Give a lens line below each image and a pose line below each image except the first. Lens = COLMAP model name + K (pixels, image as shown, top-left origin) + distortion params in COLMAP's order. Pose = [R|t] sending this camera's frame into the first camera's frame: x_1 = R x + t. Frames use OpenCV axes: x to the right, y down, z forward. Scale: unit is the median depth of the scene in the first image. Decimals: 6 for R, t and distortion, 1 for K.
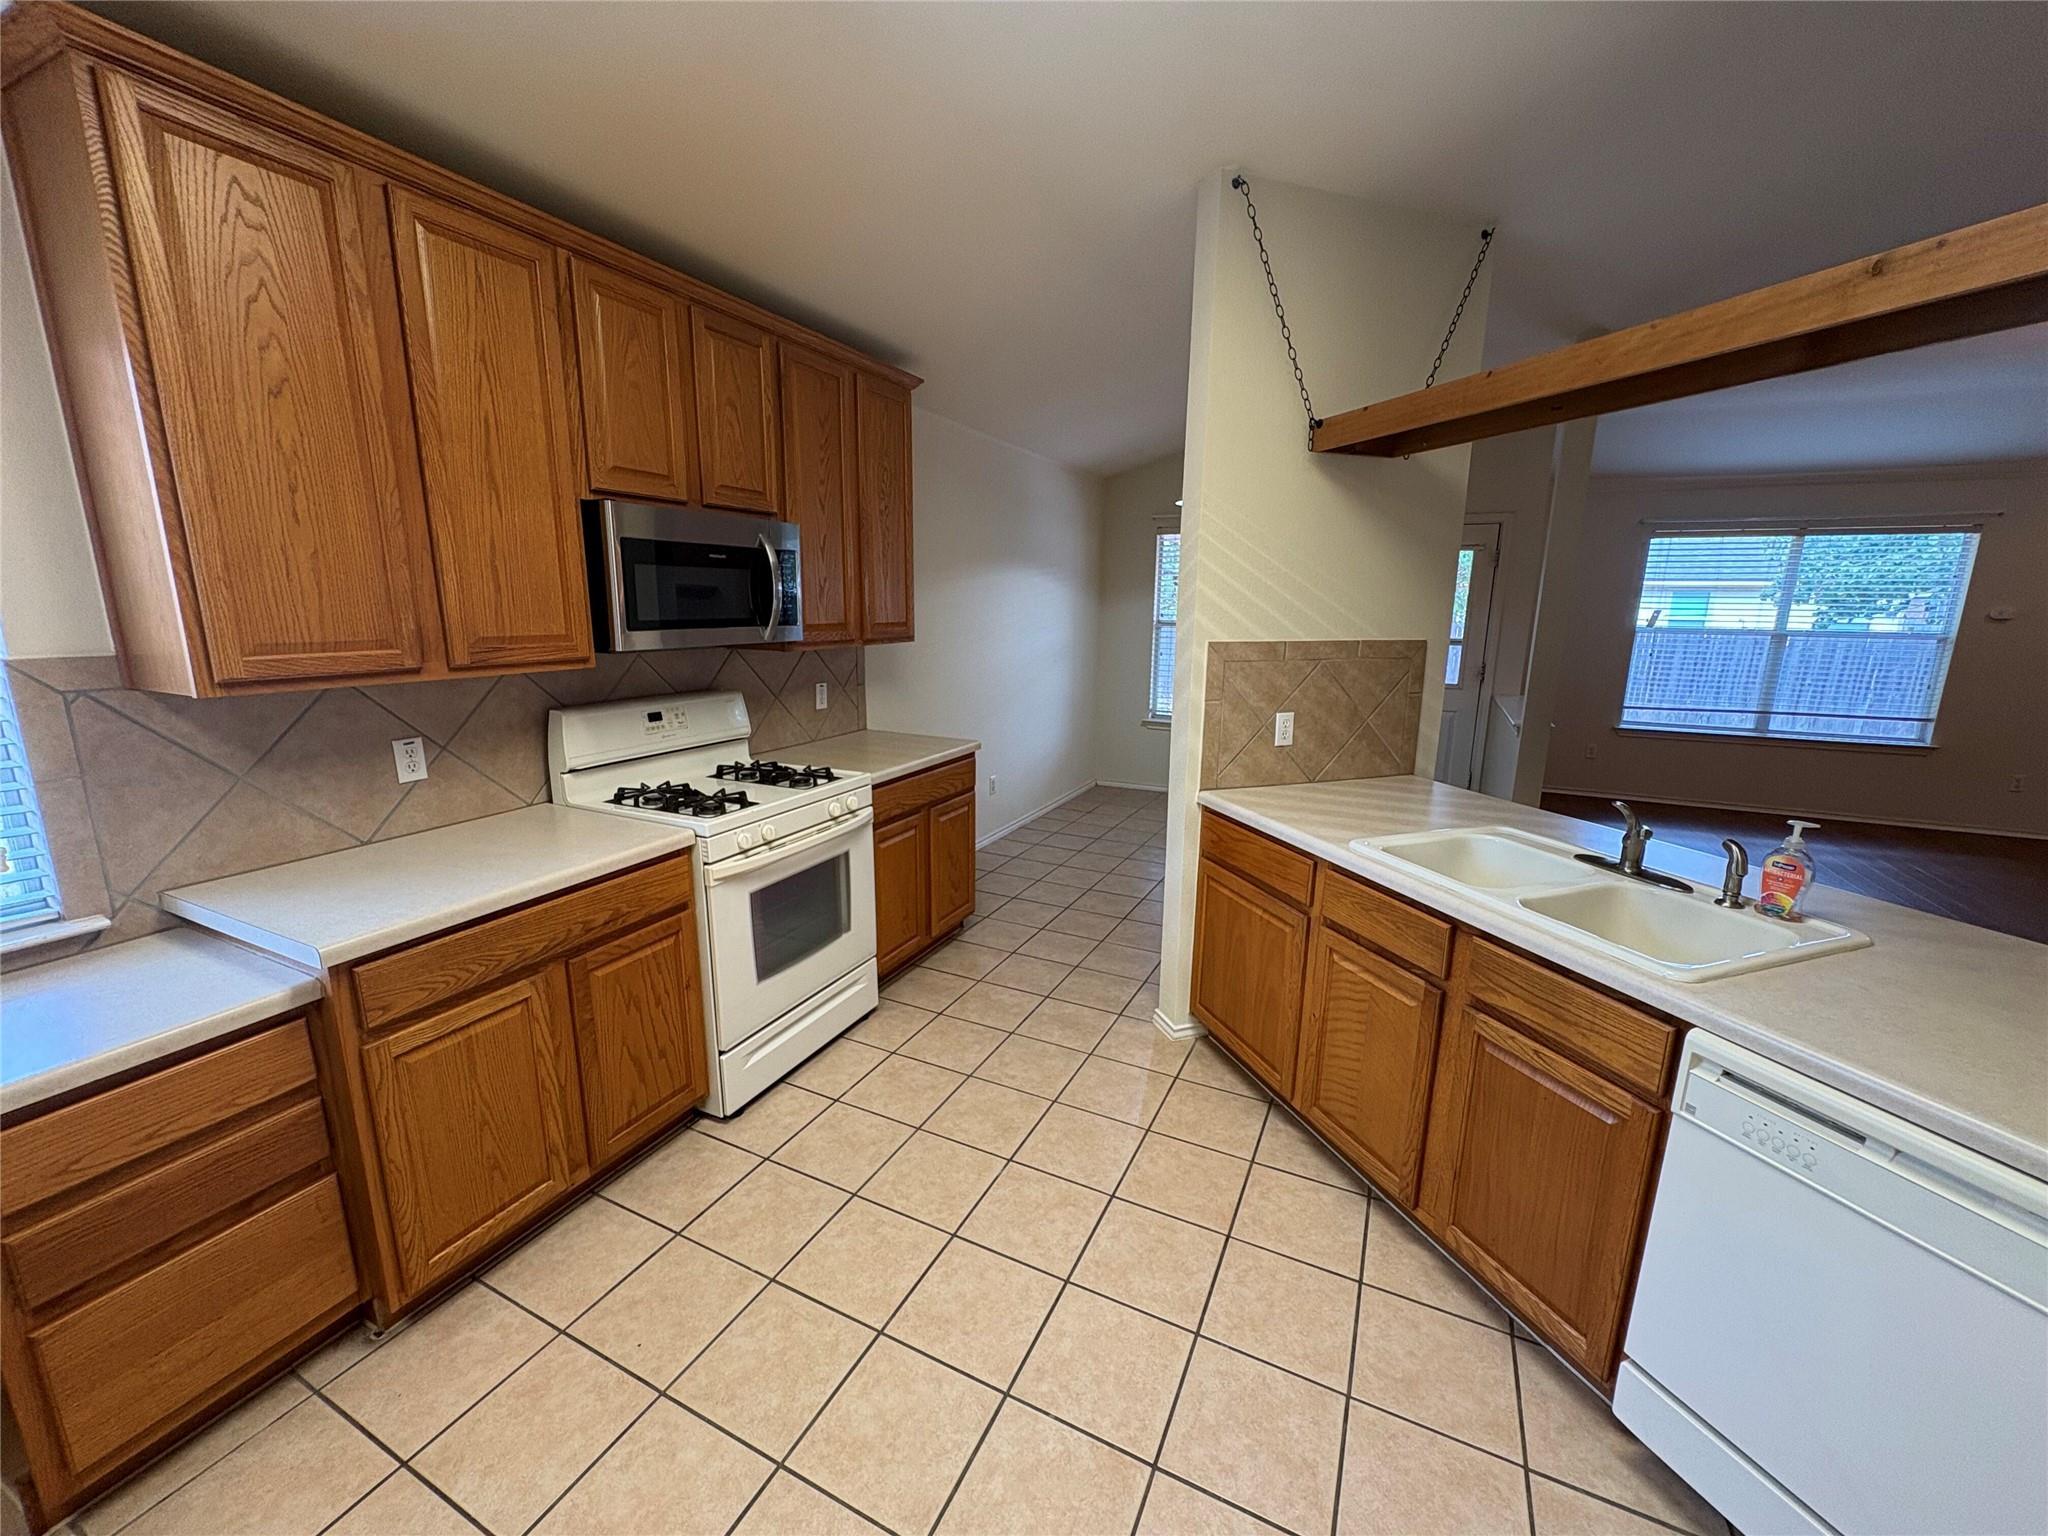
lens RADIAL K [[813.7, 0, 1023.3], [0, 813.7, 770.1], [0, 0, 1]] dist [0.000180, 0.000748]
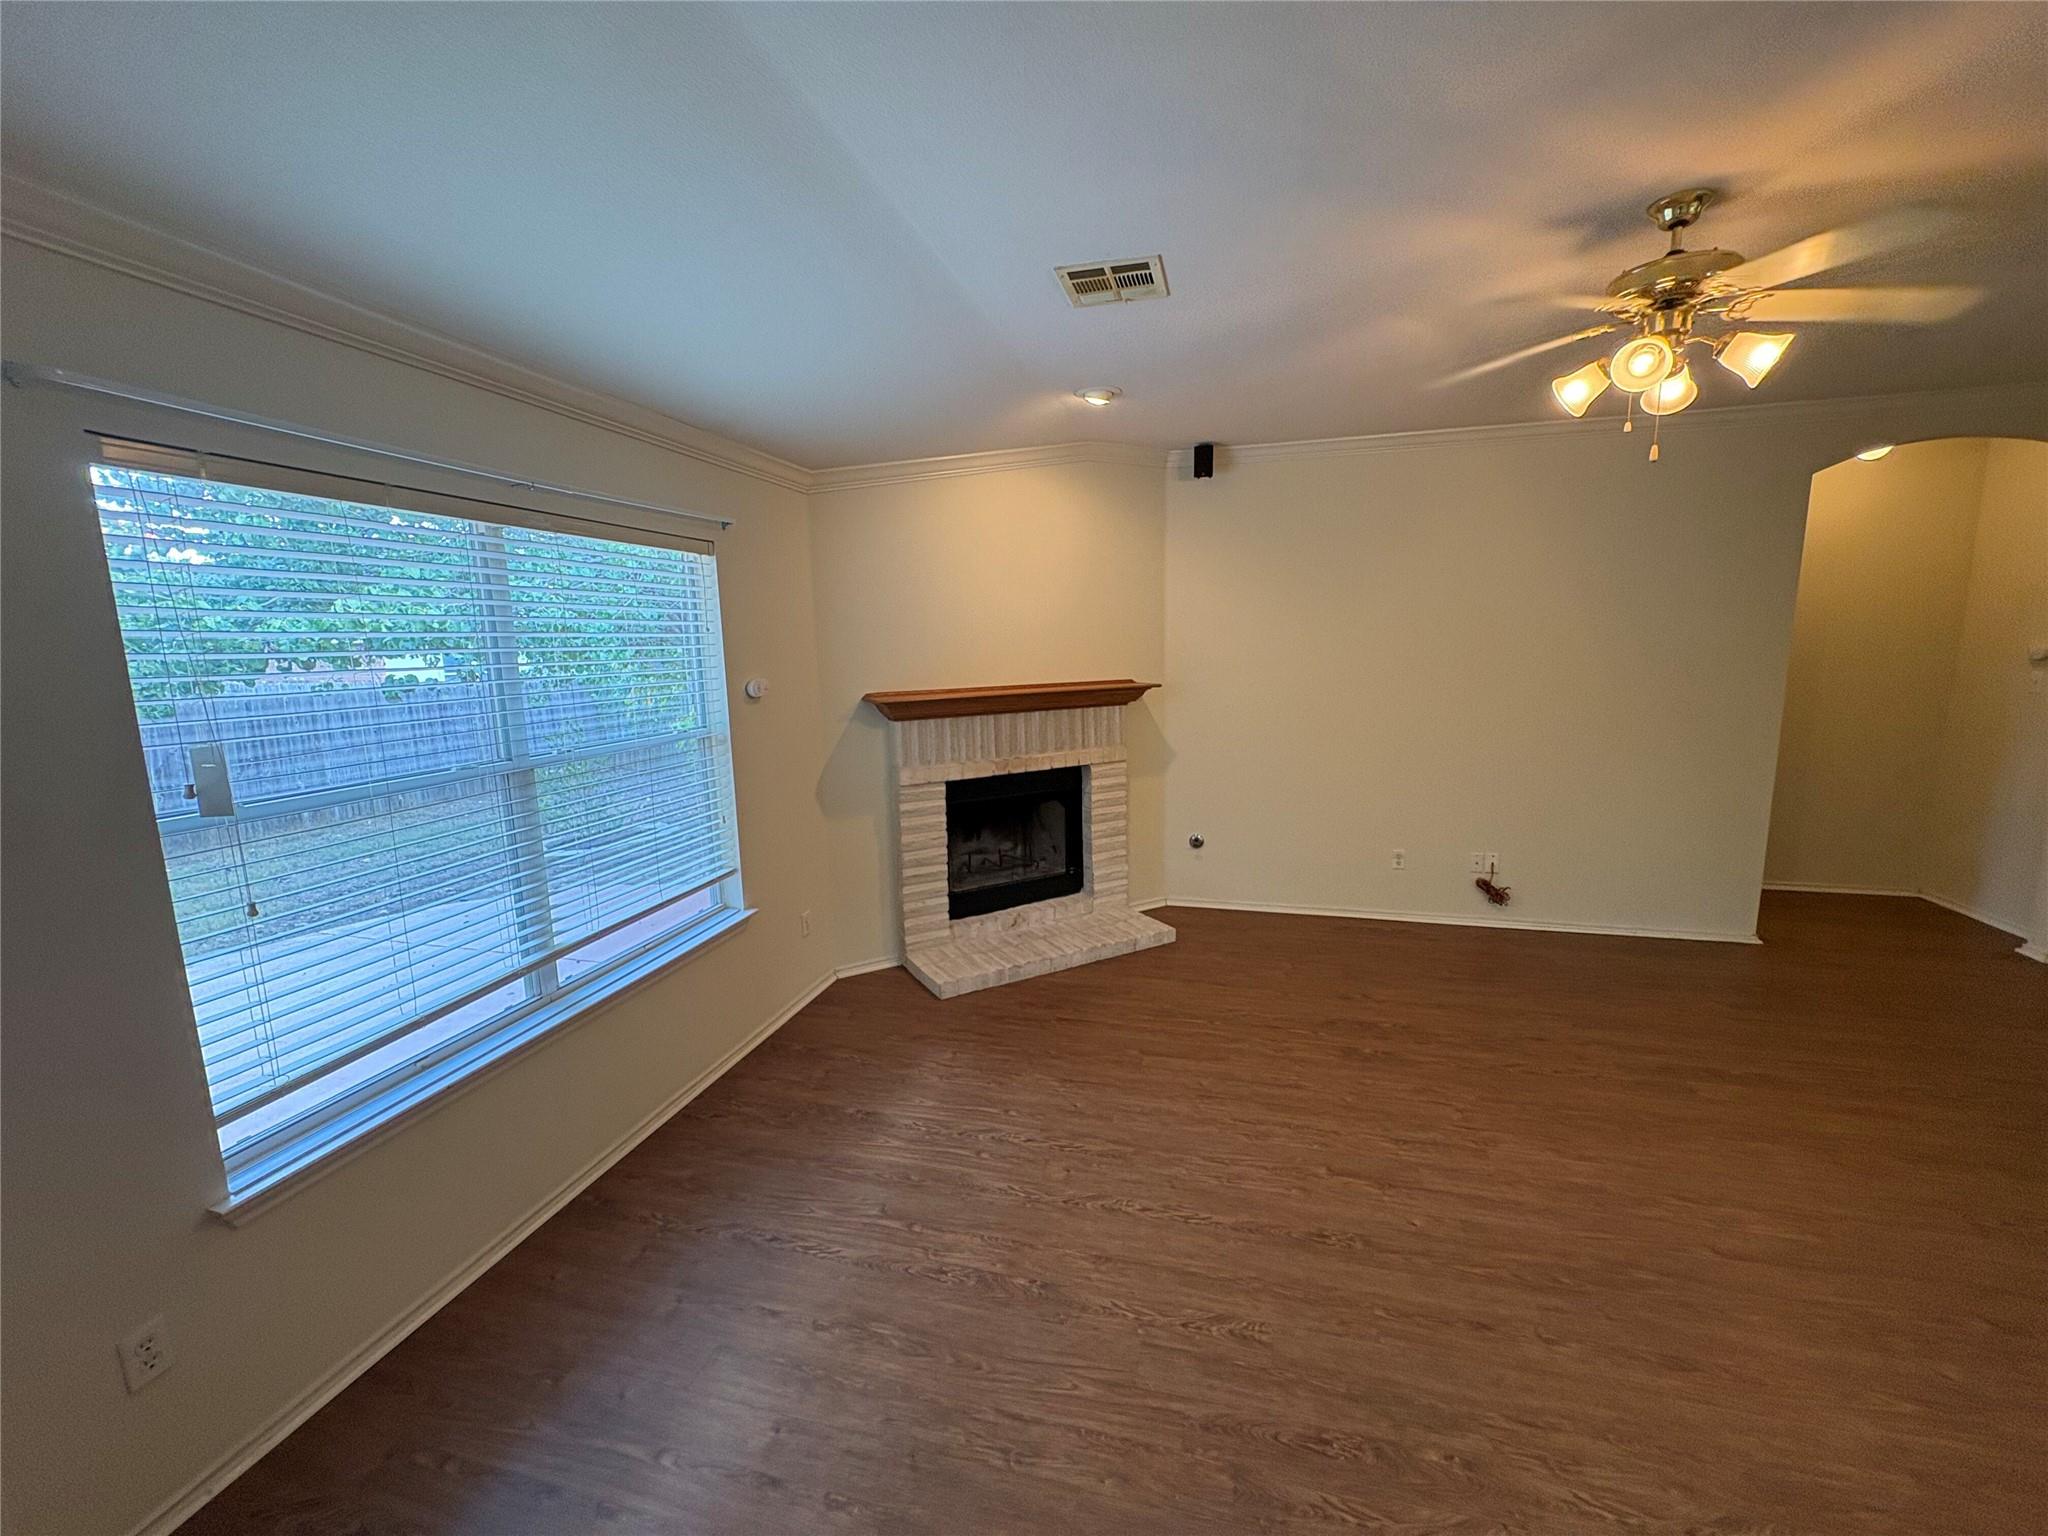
lens RADIAL K [[813.1, 0, 1022.1], [0, 813.1, 771.2], [0, 0, 1]] dist [-0.000867, 0.000439]
pose [[-0.182100, -0.163615, 0.969572, 1.326335], [0.221367, 0.953924, 0.202550, -0.517132], [-0.958038, 0.251515, -0.137490, 2.199778]]
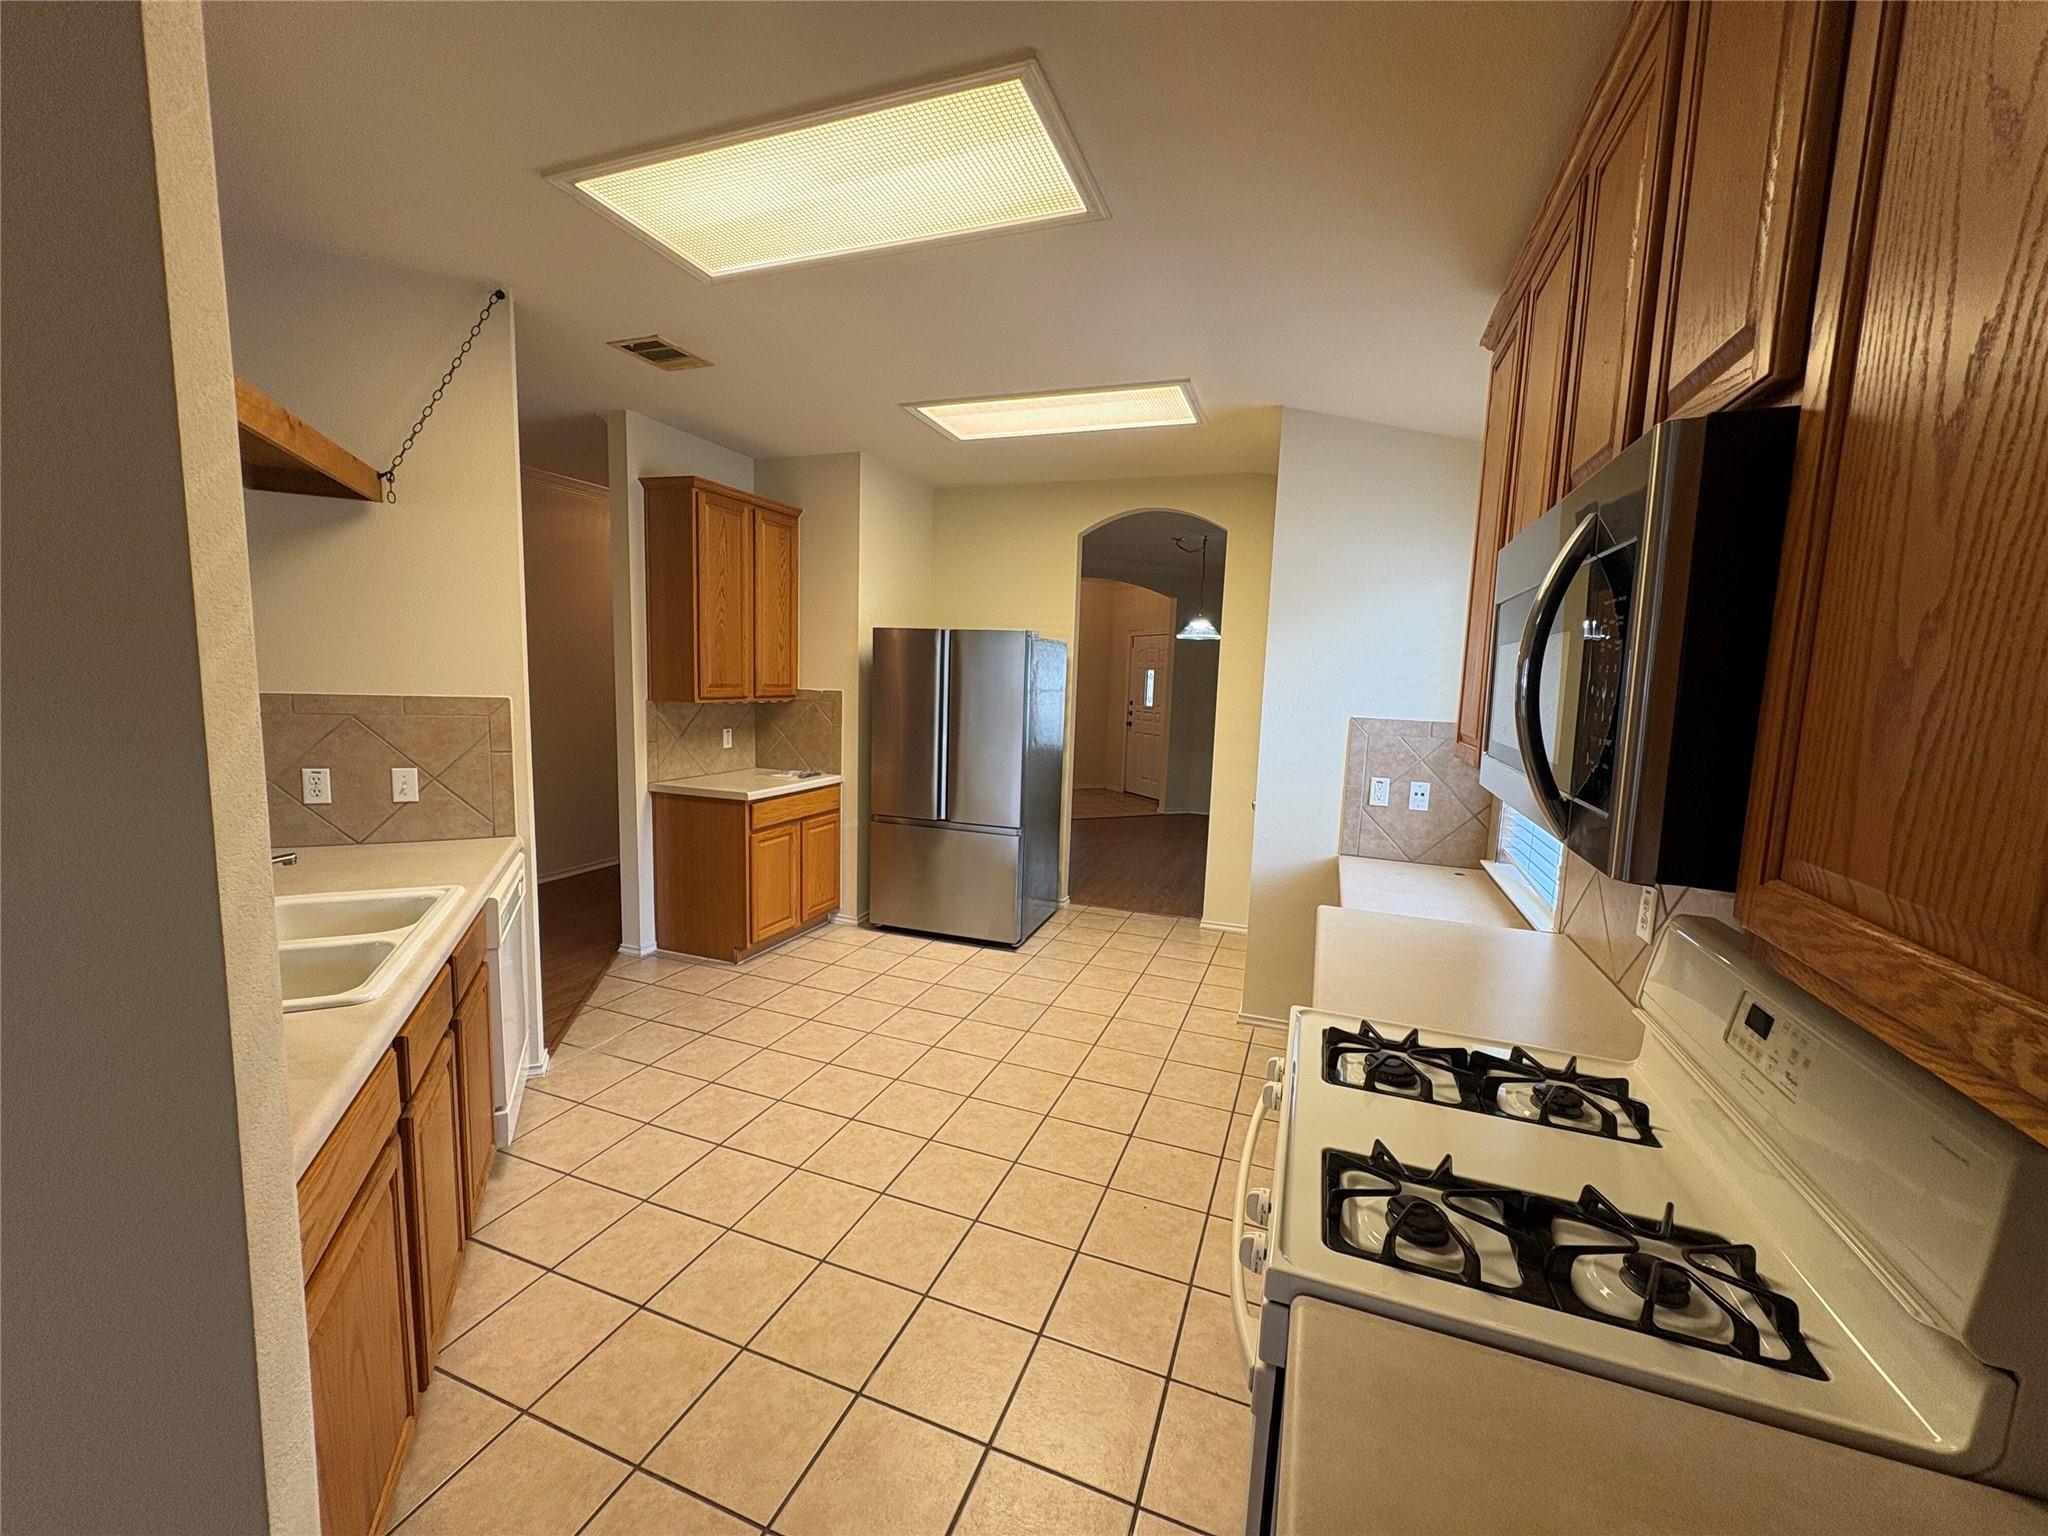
lens RADIAL K [[813.7, 0, 1023.3], [0, 813.7, 770.1], [0, 0, 1]] dist [0.000180, 0.000748]
pose [[-0.994849, -0.032549, -0.096003, -0.078163], [-0.062032, 0.944502, 0.322596, -0.339330], [0.080175, 0.326889, -0.941656, 1.566914]]
